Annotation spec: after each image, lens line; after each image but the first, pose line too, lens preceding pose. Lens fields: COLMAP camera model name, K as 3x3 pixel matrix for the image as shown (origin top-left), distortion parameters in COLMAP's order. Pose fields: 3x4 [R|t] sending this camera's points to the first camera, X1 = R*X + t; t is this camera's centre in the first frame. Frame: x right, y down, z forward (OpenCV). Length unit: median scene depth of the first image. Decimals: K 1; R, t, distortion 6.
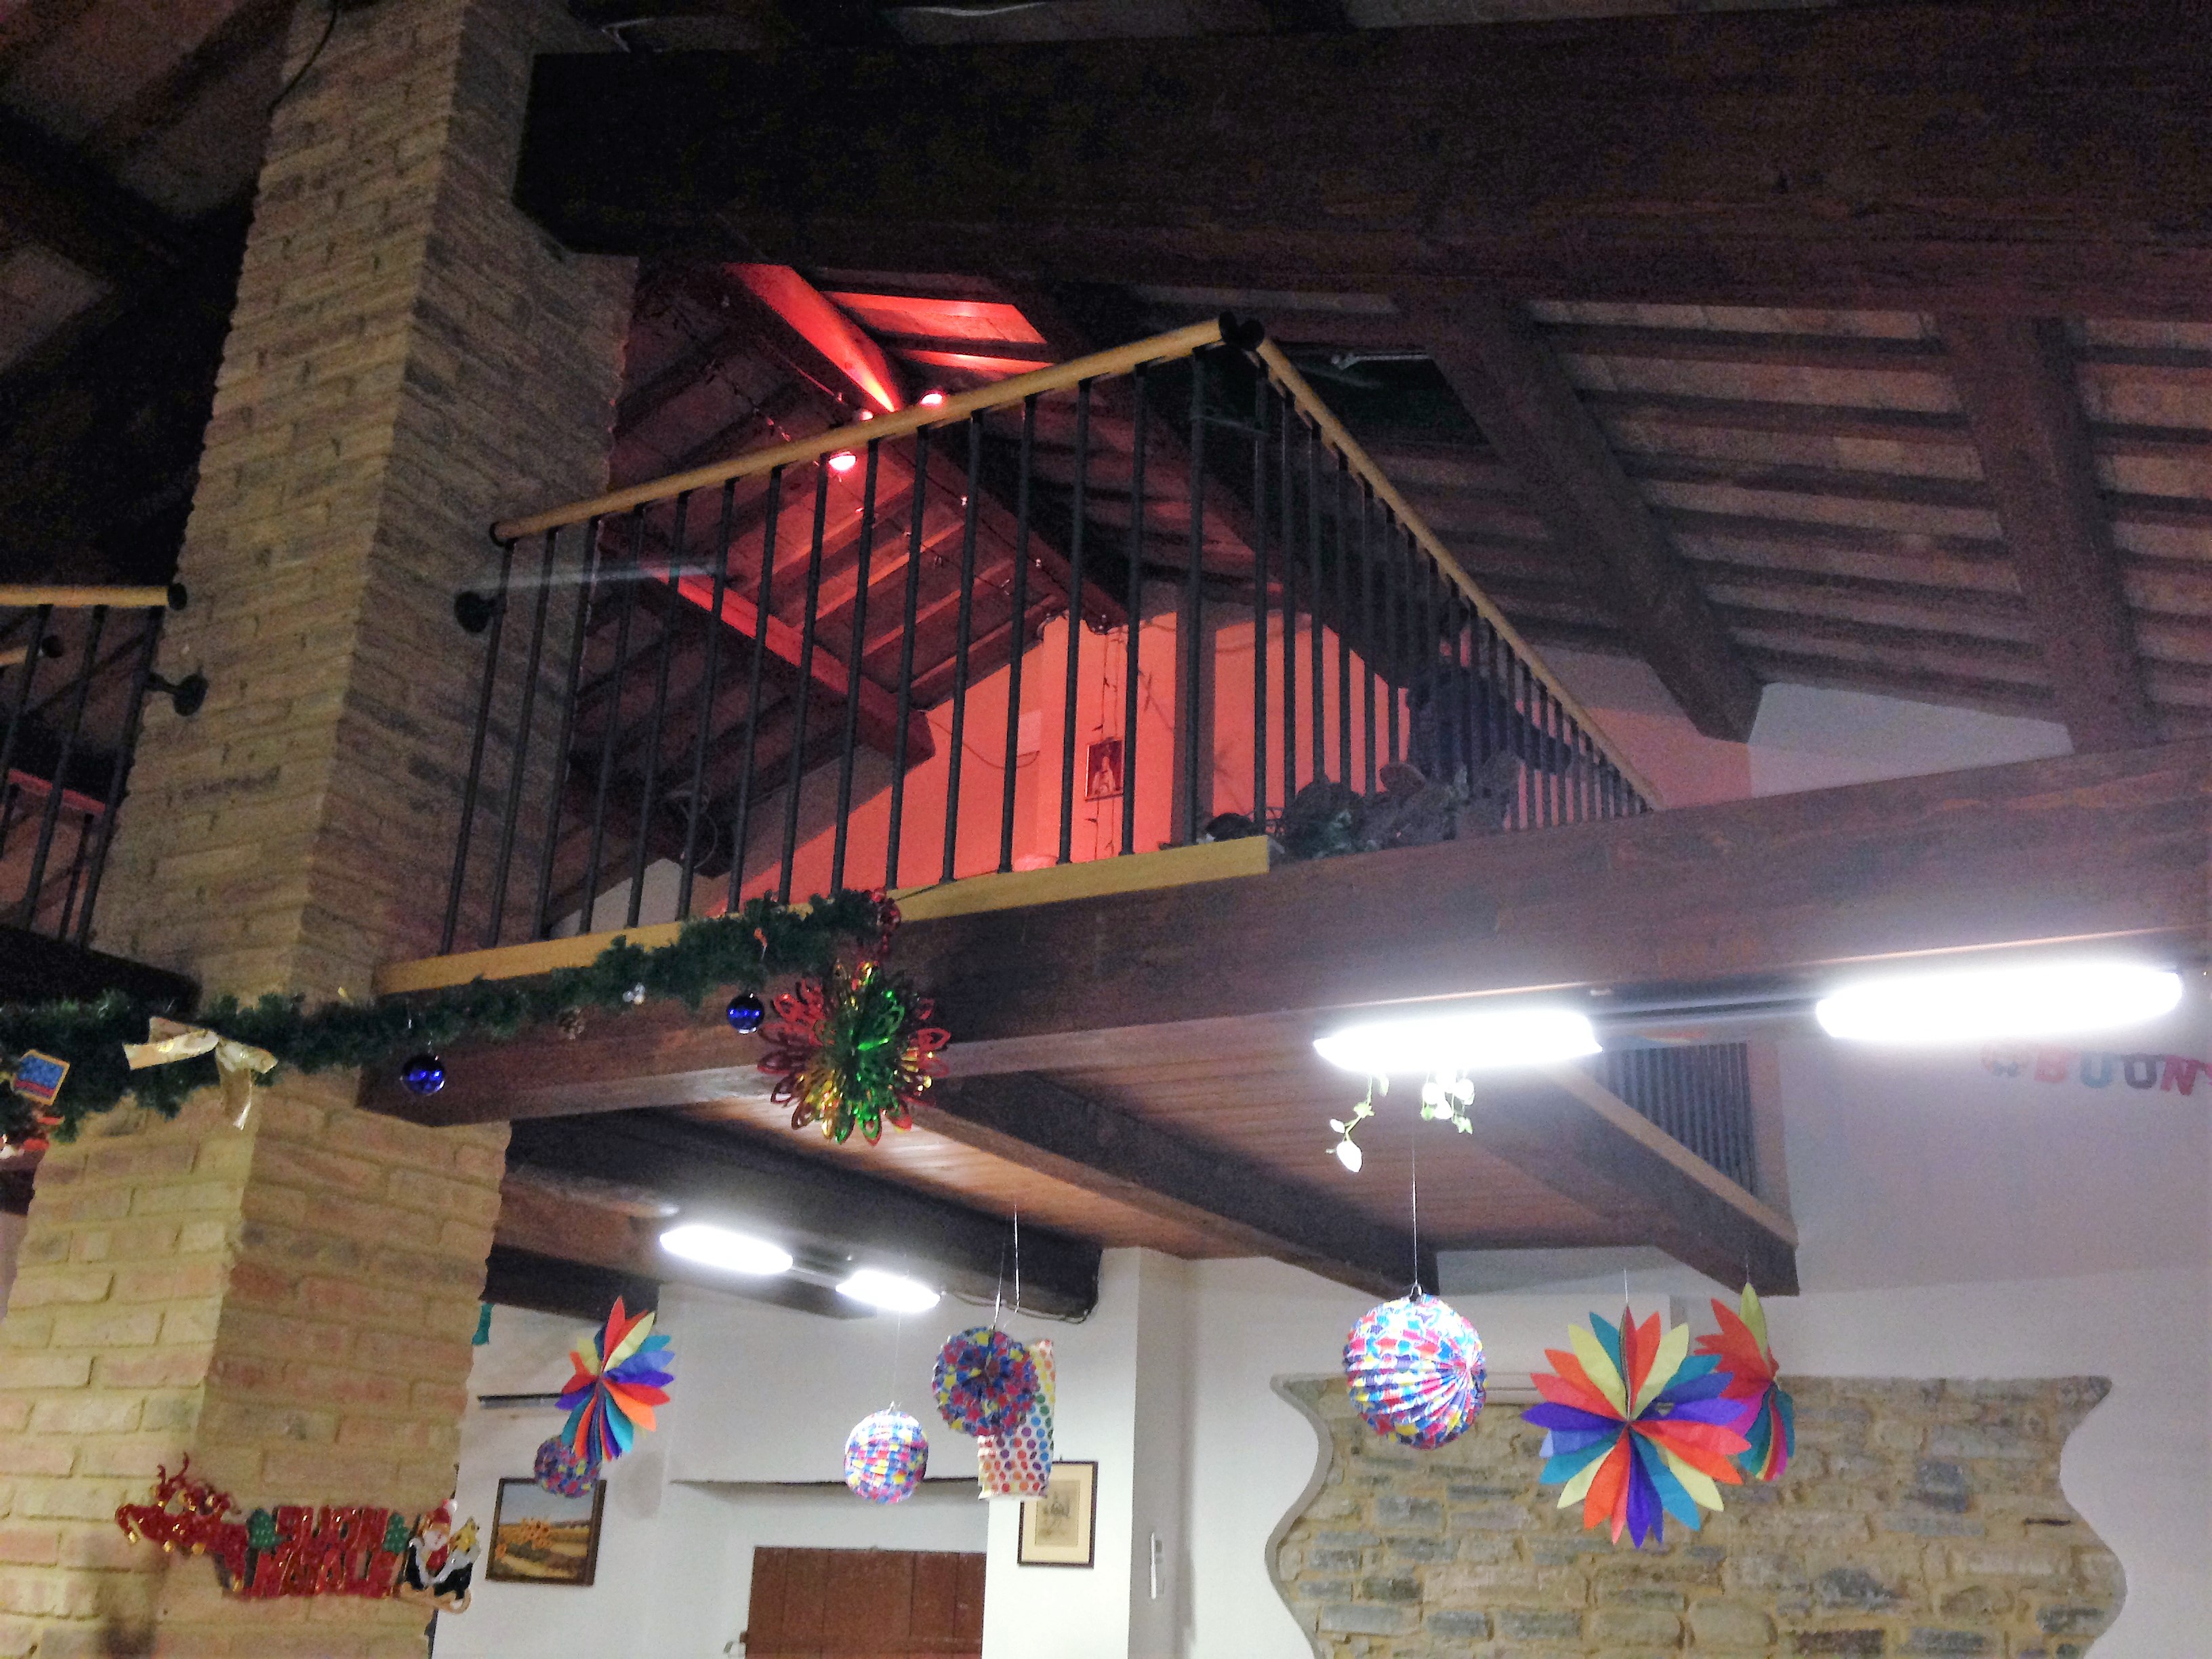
lens RADIAL K [[1985.2, 0, 1106.0], [0, 1985.2, 829.5], [0, 0, 1]] dist [0.120409, -0.194659]
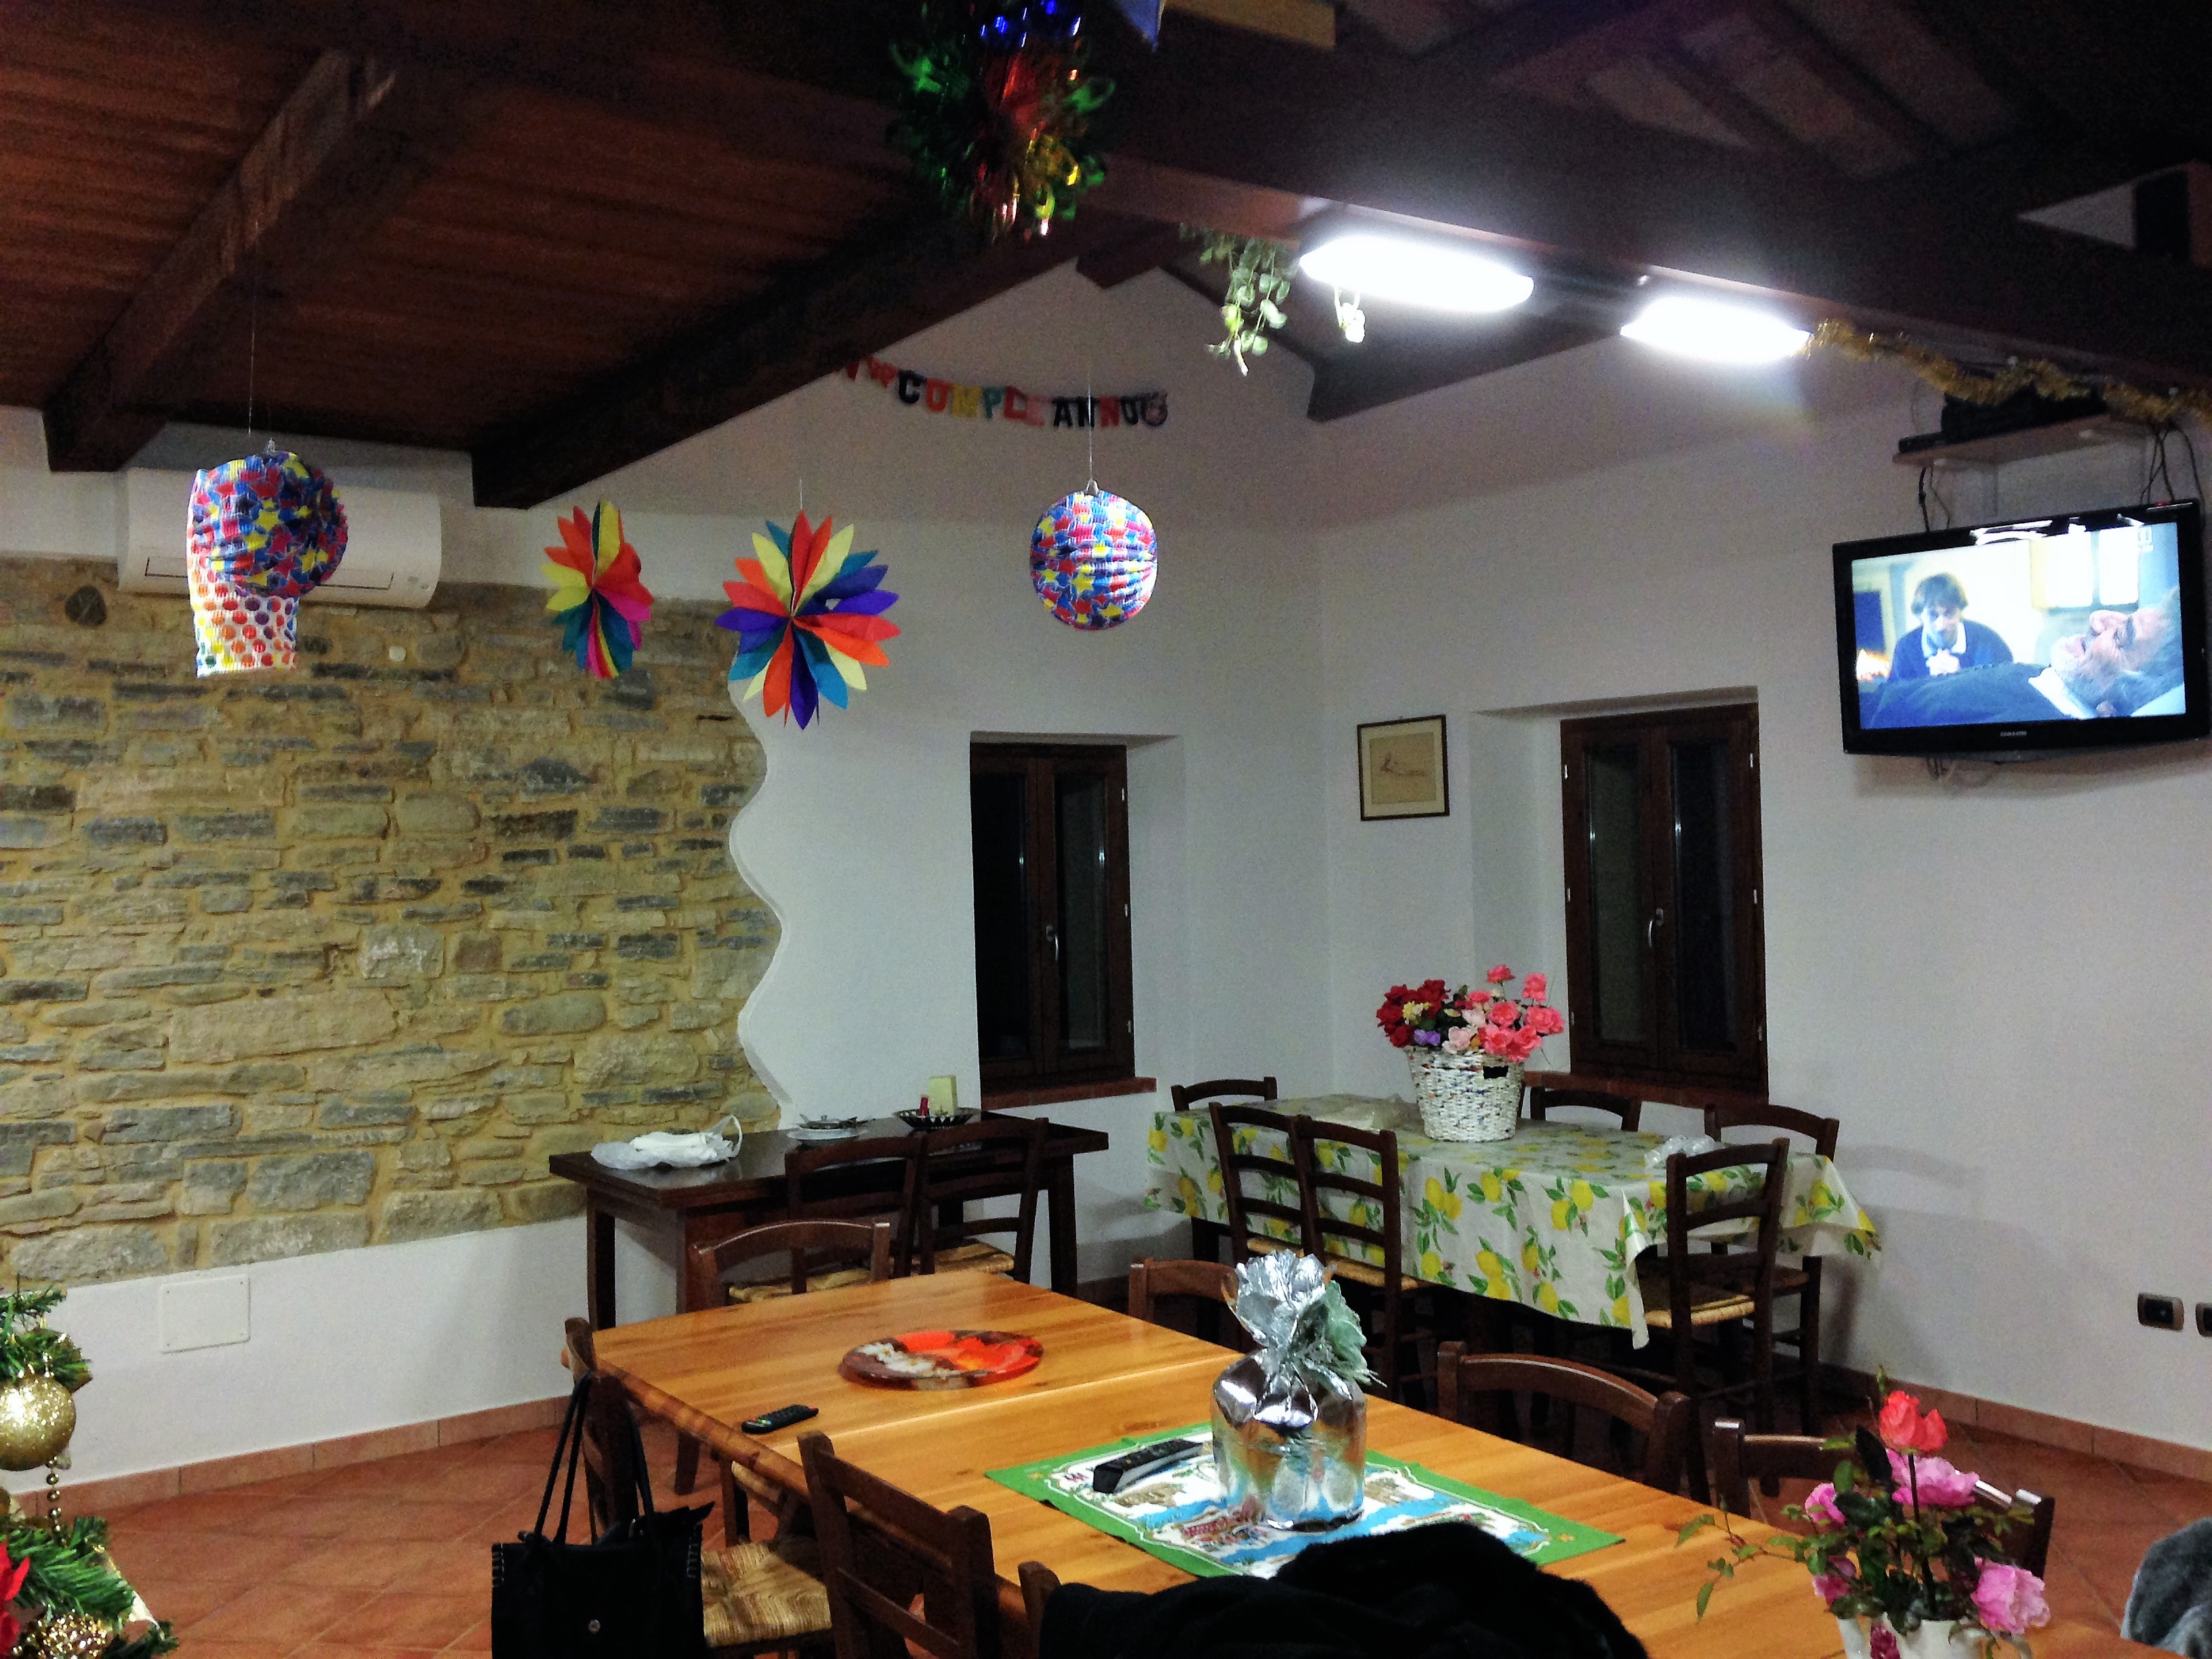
lens RADIAL K [[1985.2, 0, 1106.0], [0, 1985.2, 829.5], [0, 0, 1]] dist [0.120409, -0.194659]
pose [[0.438045, -0.044416, 0.897855, -0.464996], [-0.278979, 0.942748, 0.182745, 0.120878], [-0.854569, -0.330534, 0.400575, 0.300509]]
